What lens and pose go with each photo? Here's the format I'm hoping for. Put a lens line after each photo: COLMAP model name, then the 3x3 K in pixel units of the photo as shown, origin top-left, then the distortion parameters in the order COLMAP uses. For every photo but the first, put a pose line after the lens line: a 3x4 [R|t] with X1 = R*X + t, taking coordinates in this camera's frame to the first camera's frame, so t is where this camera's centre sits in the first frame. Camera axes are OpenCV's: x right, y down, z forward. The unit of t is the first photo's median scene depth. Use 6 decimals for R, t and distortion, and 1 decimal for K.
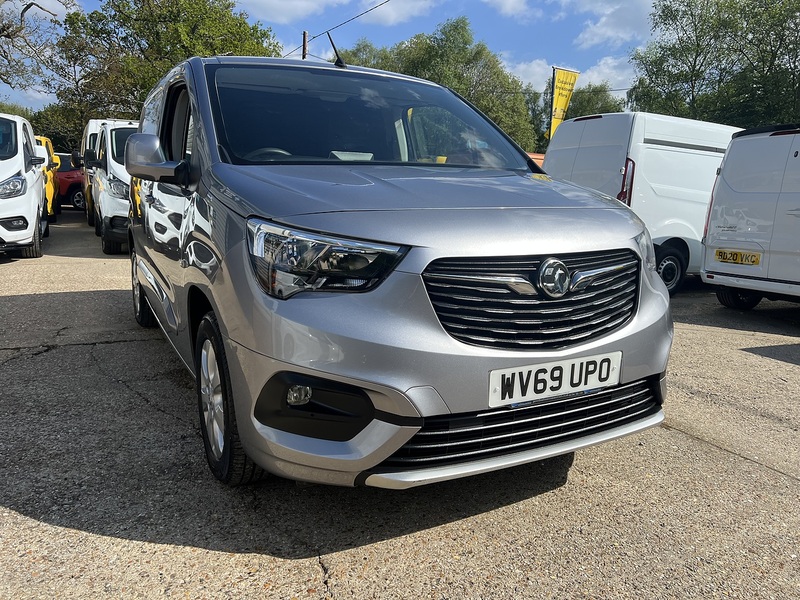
lens RADIAL K [[601.8, 0, 399.5], [0, 601.8, 304.0], [0, 0, 1]] dist [0.054568, -0.059485]
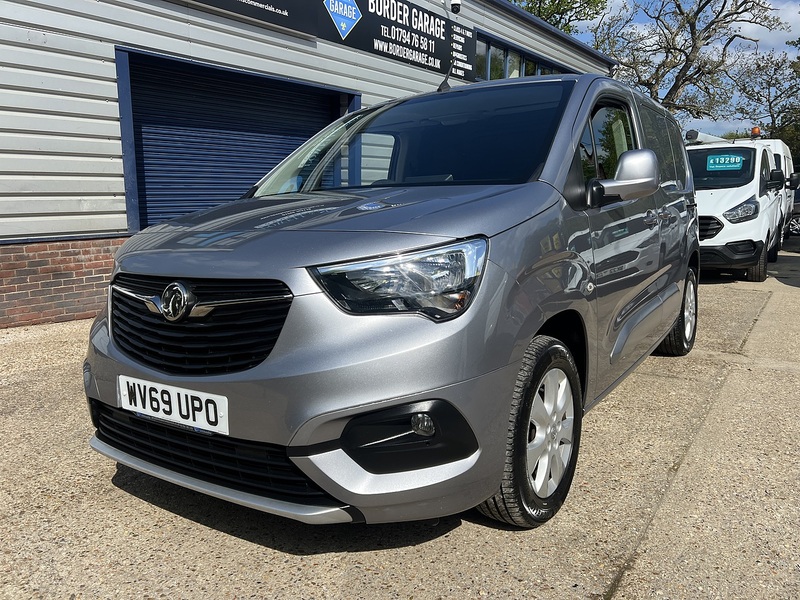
lens RADIAL K [[601.8, 0, 401.3], [0, 601.8, 298.0], [0, 0, 1]] dist [0.054568, -0.059485]
pose [[0.466249, 0.087689, -0.880297, 1.244172], [-0.129975, 0.991067, 0.029881, -0.120701], [0.875053, 0.100485, 0.473481, 0.813093]]
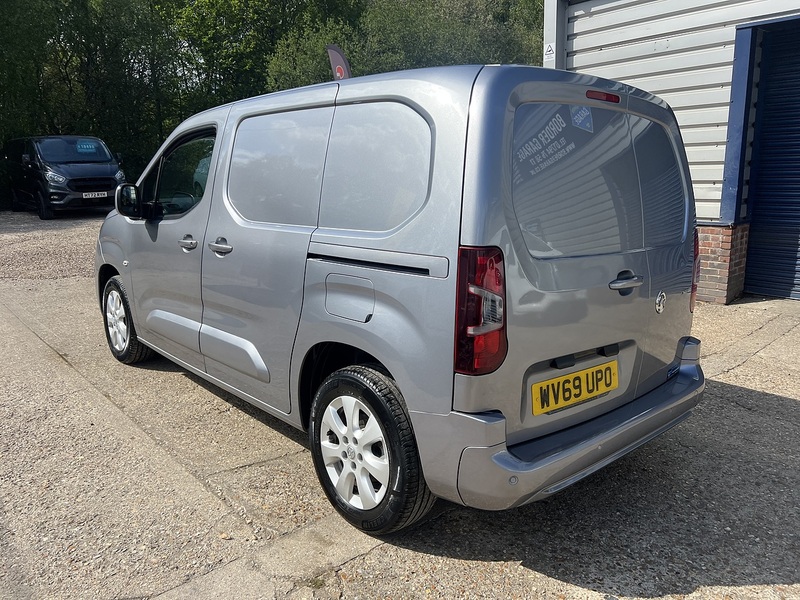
lens RADIAL K [[601.8, 0, 393.6], [0, 601.8, 297.8], [0, 0, 1]] dist [0.054568, -0.059485]
pose [[-0.972921, 0.007805, -0.231006, -0.055990], [-0.080438, 0.925524, 0.370046, -0.900049], [0.216690, 0.378607, -0.899834, 3.853655]]
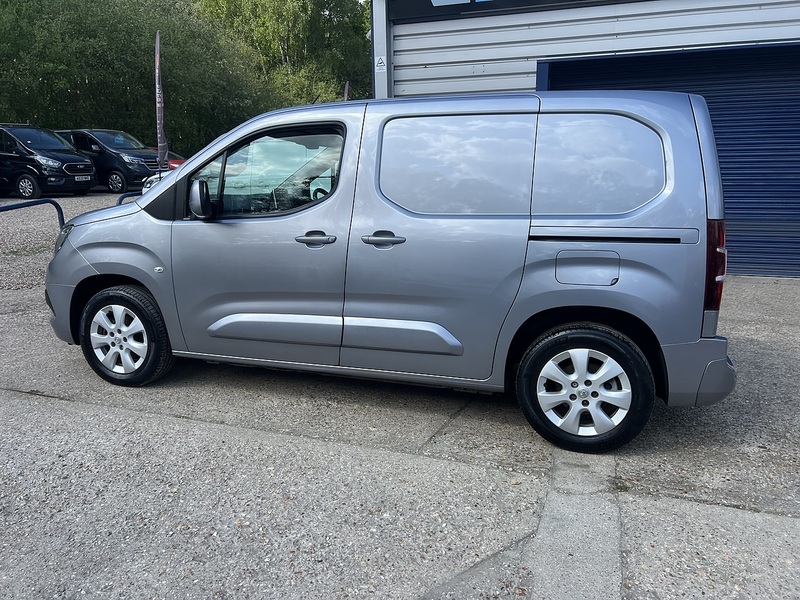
lens RADIAL K [[601.8, 0, 395.1], [0, 601.8, 298.9], [0, 0, 1]] dist [0.054568, -0.059485]
pose [[-0.721195, 0.096434, -0.685987, 1.128883], [-0.164664, 0.938016, 0.304979, -0.762296], [0.672877, 0.332907, -0.660613, 3.463633]]
